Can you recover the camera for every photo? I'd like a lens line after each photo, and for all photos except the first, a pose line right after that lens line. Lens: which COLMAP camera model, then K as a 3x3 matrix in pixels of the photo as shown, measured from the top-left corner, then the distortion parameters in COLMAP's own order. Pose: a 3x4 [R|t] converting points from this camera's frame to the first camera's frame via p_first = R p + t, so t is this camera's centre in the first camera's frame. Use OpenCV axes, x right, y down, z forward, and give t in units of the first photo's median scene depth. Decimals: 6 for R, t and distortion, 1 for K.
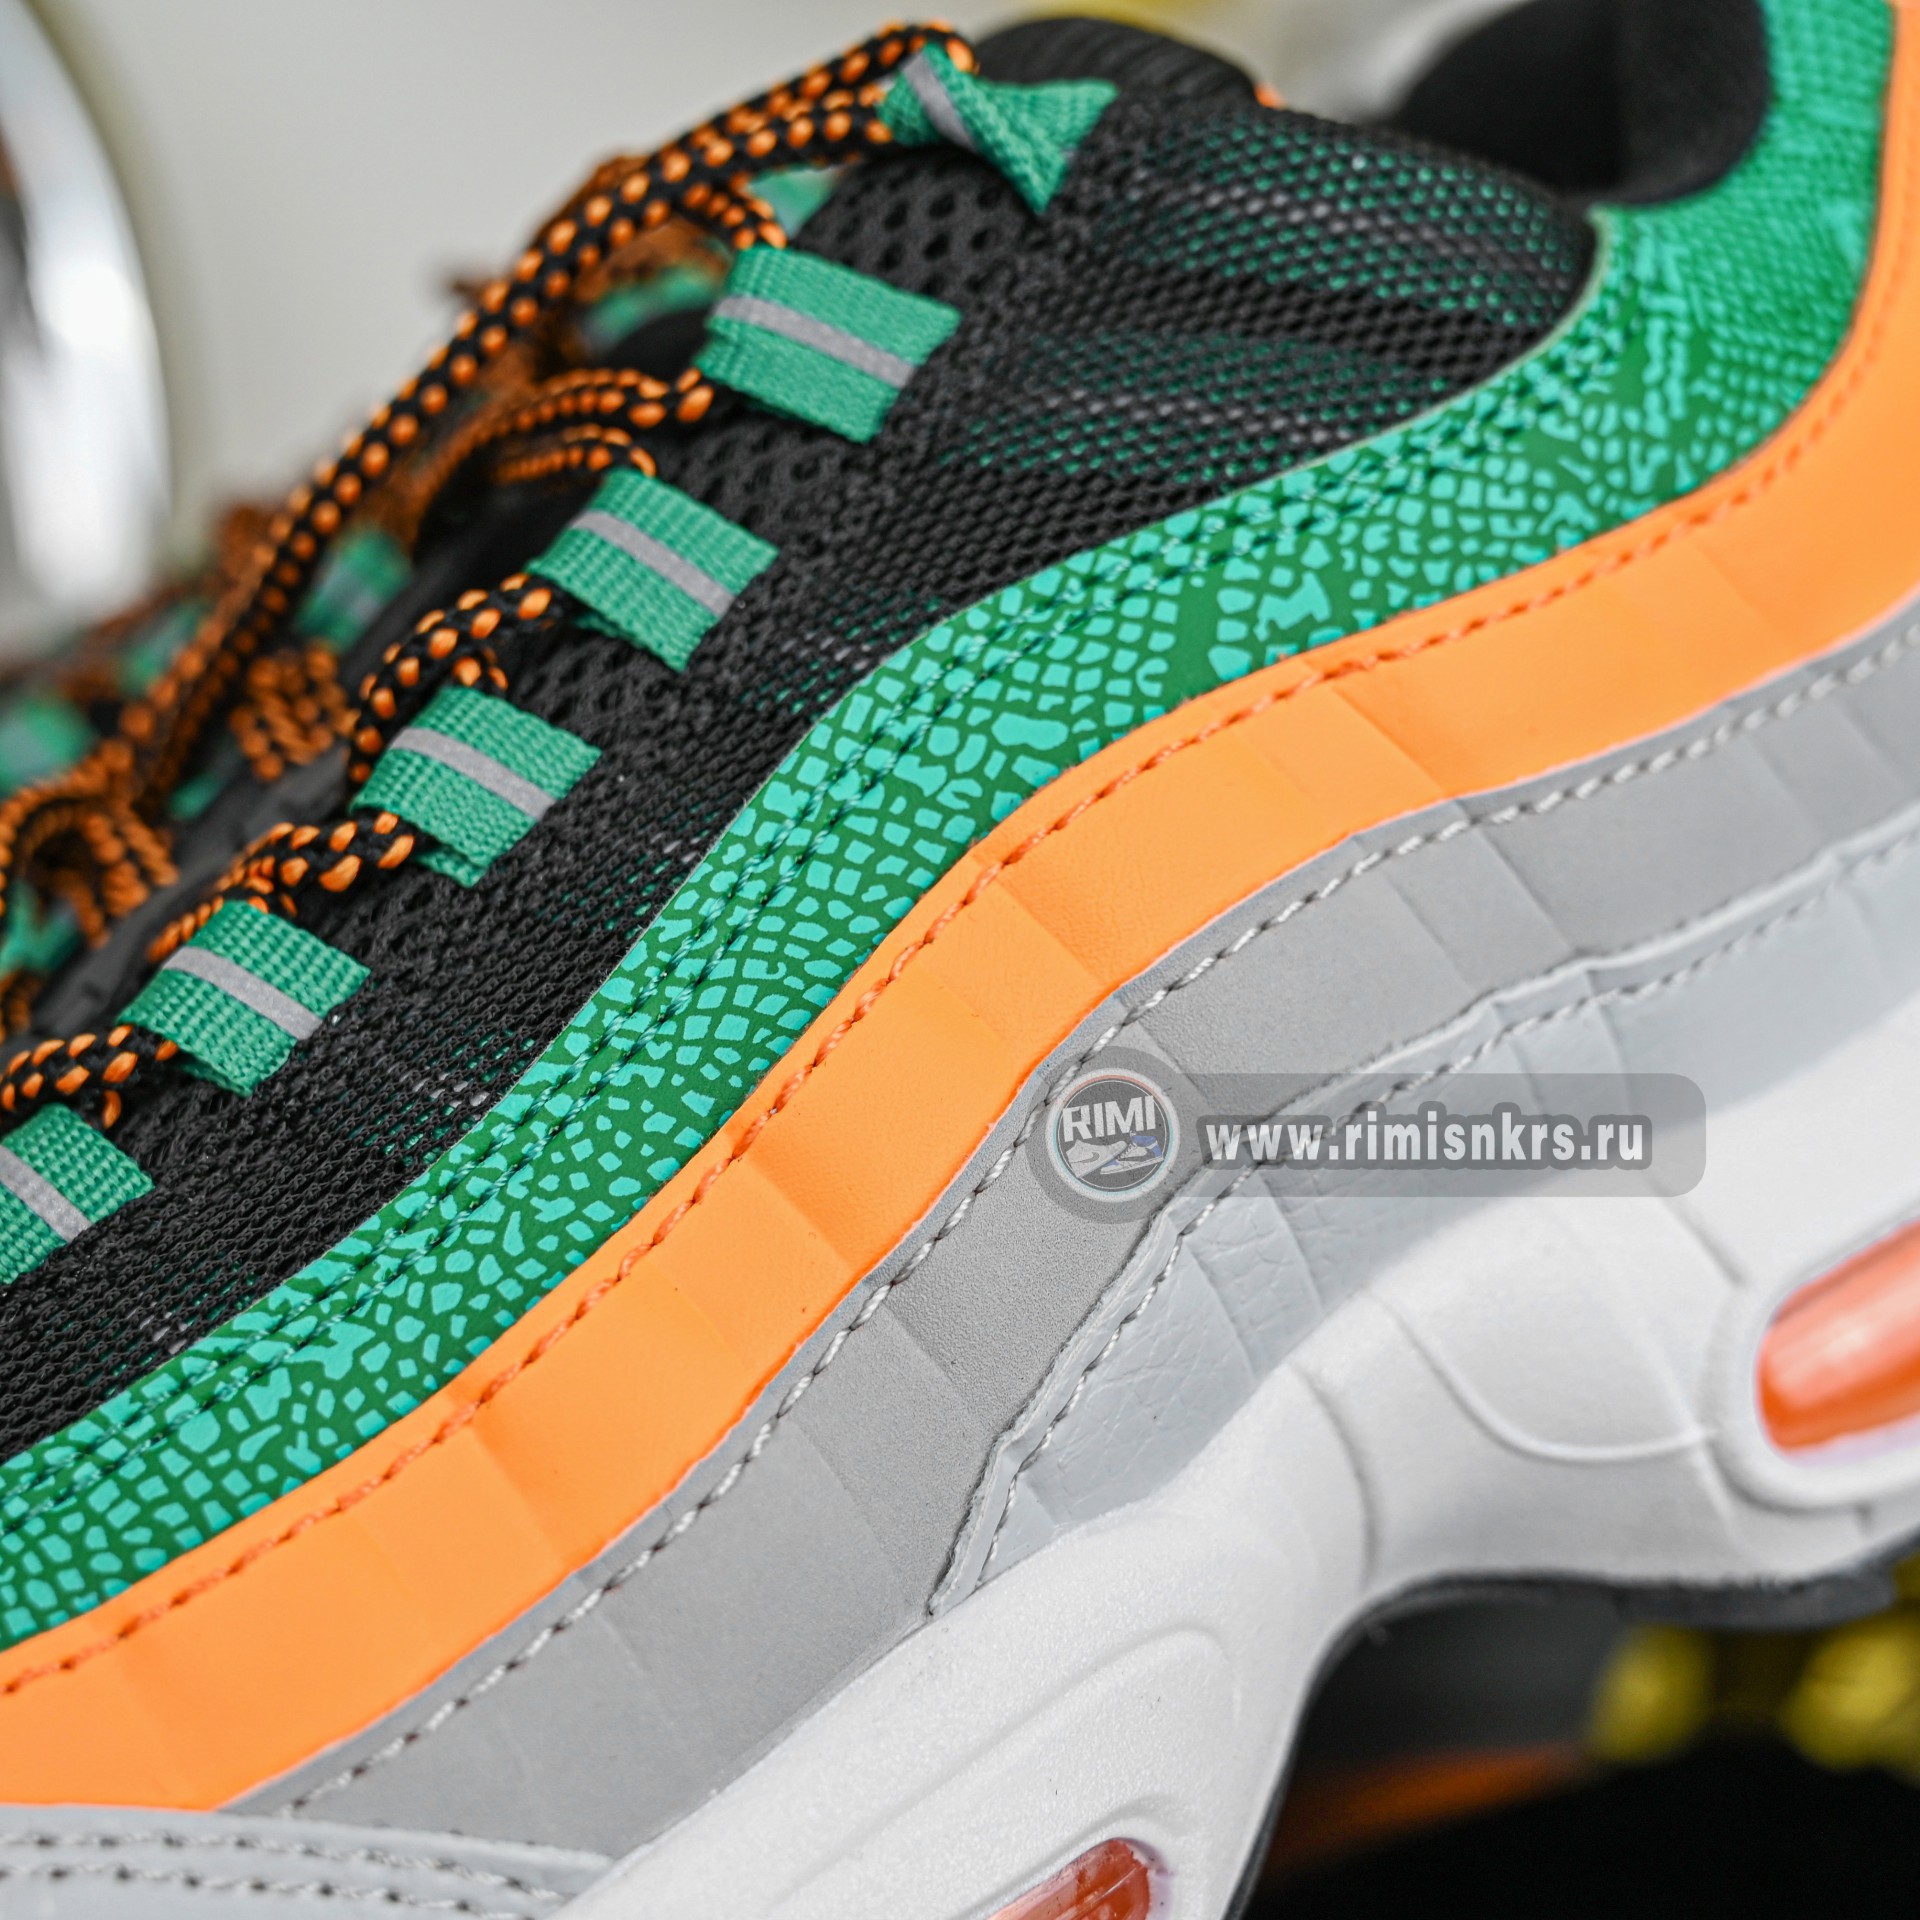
lens RADIAL K [[3423.9, 0, 968.4], [0, 3423.9, 951.2], [0, 0, 1]] dist [0.025217, 0.000000]
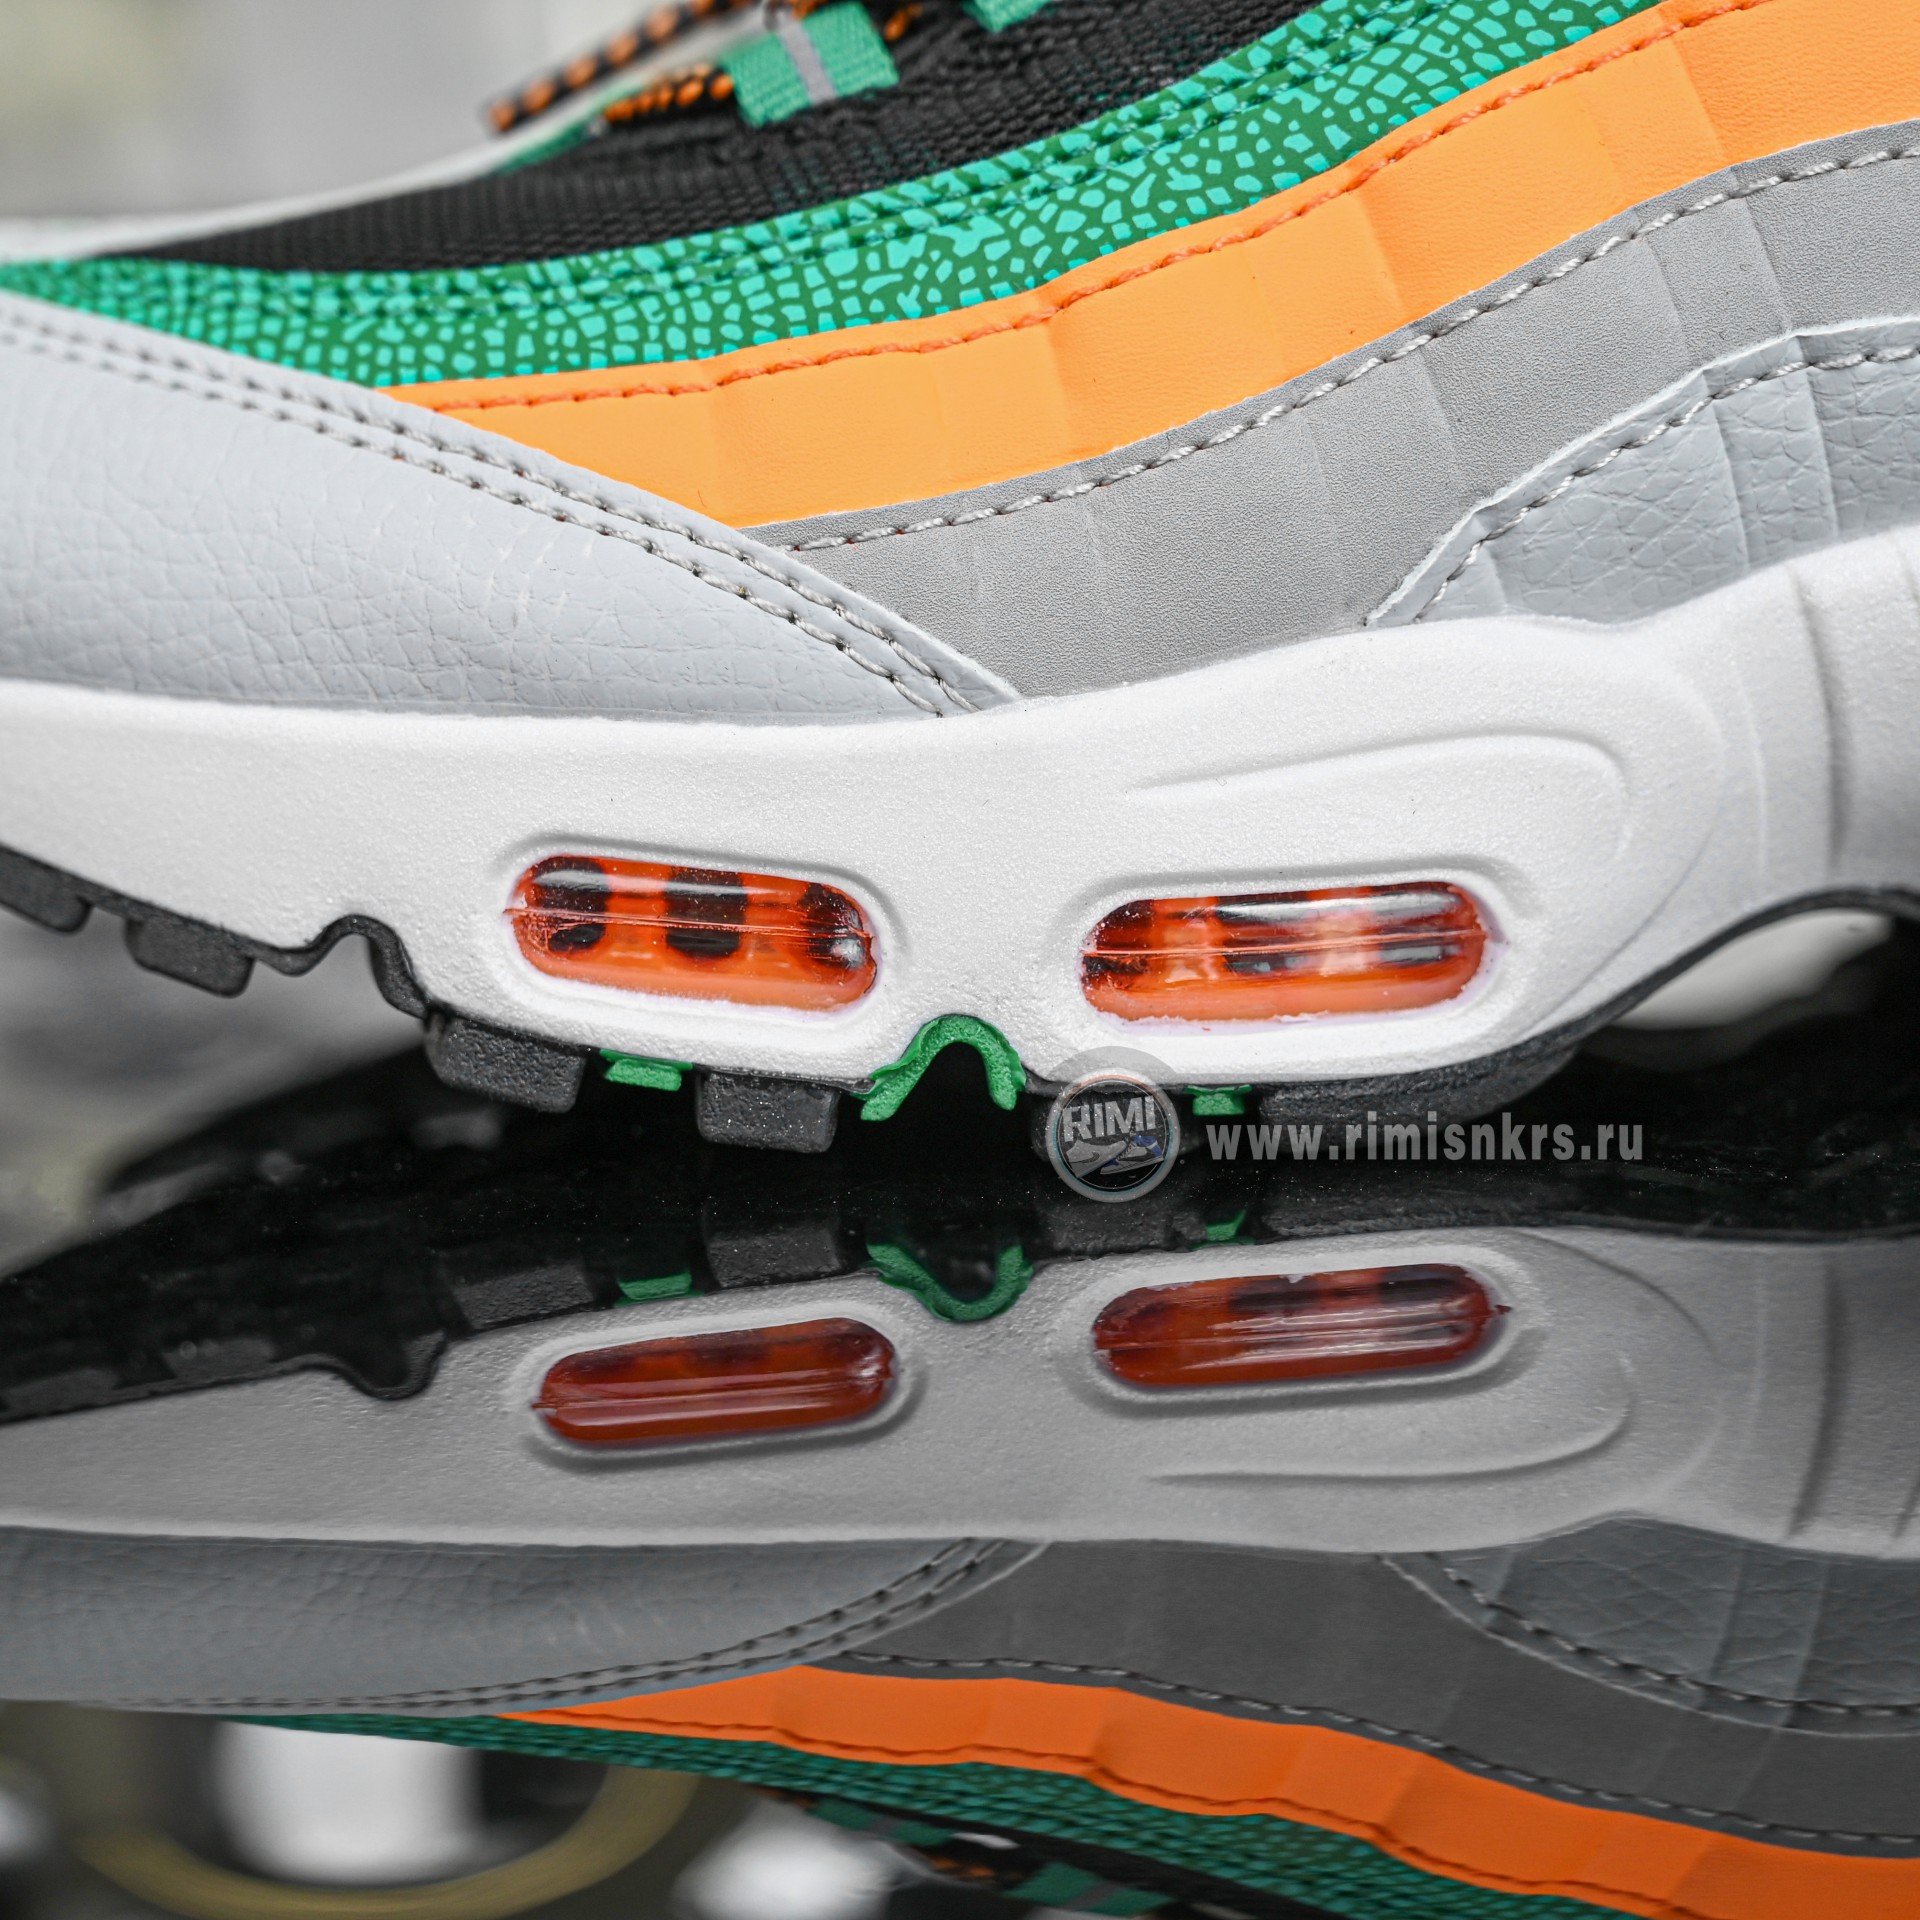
lens RADIAL K [[4679.5, 0, 964.9], [0, 4679.5, 954.1], [0, 0, 1]] dist [0.028871, 0.000000]
pose [[0.885867, 0.347399, -0.307496, 0.383908], [-0.328895, 0.937715, 0.111884, 0.166313], [0.327212, 0.002020, 0.944949, -0.497669]]
